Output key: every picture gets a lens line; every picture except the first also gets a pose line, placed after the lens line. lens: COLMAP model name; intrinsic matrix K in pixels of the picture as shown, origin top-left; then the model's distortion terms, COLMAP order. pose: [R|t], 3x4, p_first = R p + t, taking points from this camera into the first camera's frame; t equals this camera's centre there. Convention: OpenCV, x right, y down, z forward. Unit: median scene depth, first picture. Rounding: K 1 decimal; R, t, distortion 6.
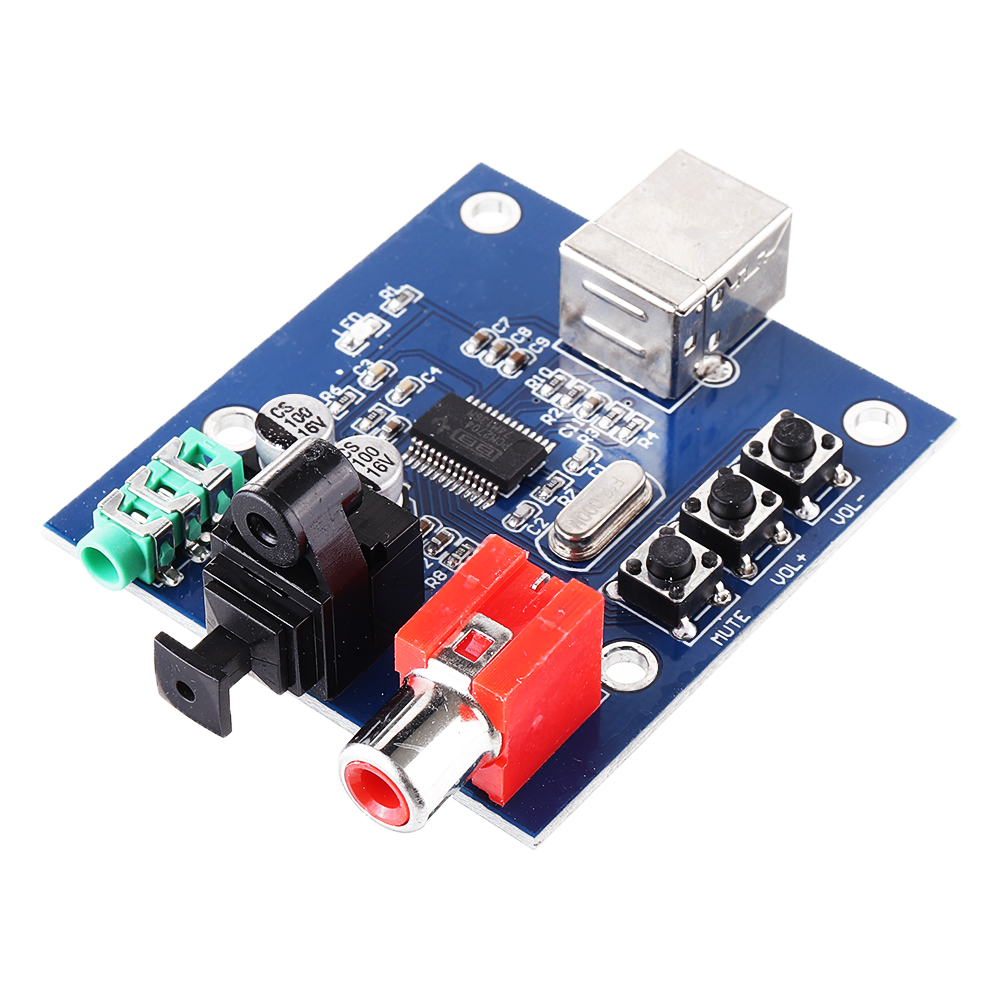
lens RADIAL K [[4198.6, 0, 499.8], [0, 4198.6, 500.1], [0, 0, 1]] dist [0.068934, 0.000000]
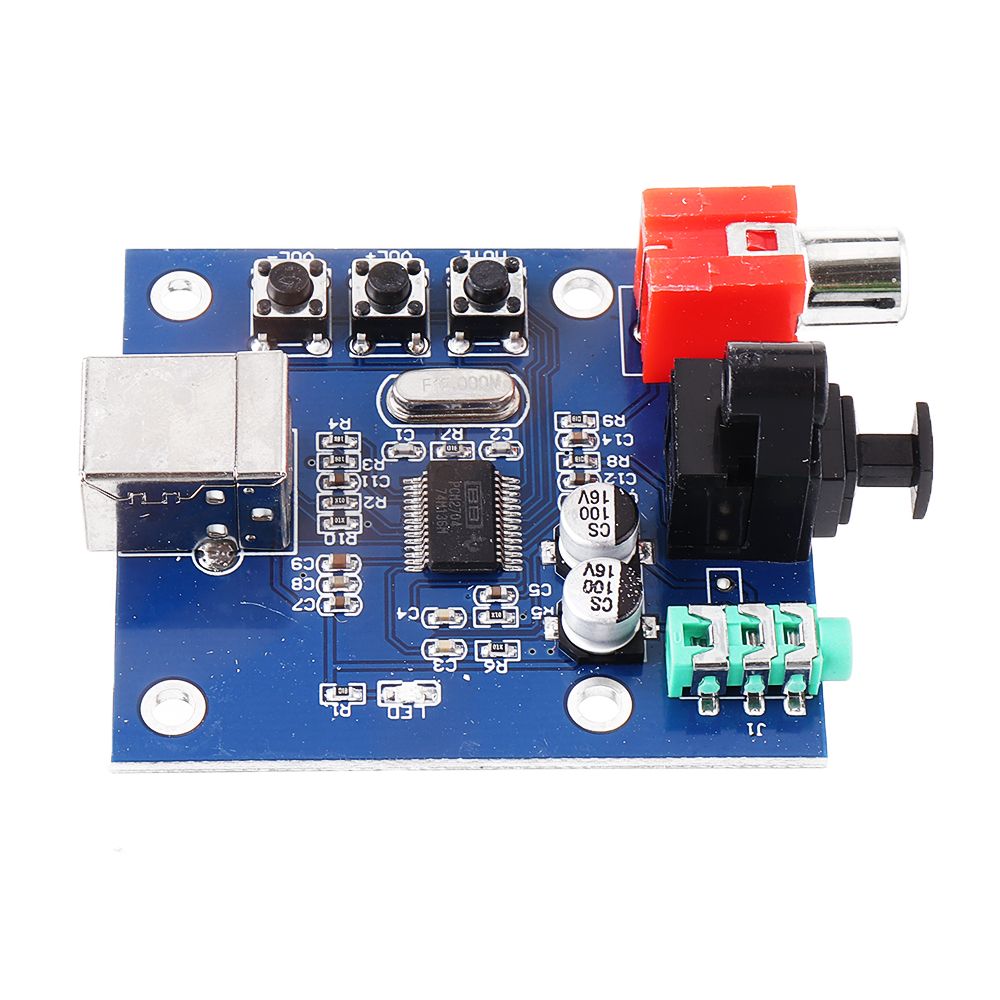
lens RADIAL K [[4504.3, 0, 498.3], [0, 4504.3, 501.1], [0, 0, 1]] dist [-0.032290, 0.000000]
pose [[-0.645341, -0.635752, 0.423502, -0.454103], [0.541553, 0.010242, 0.840604, -0.893724], [-0.538753, 0.771825, 0.337684, 0.629814]]
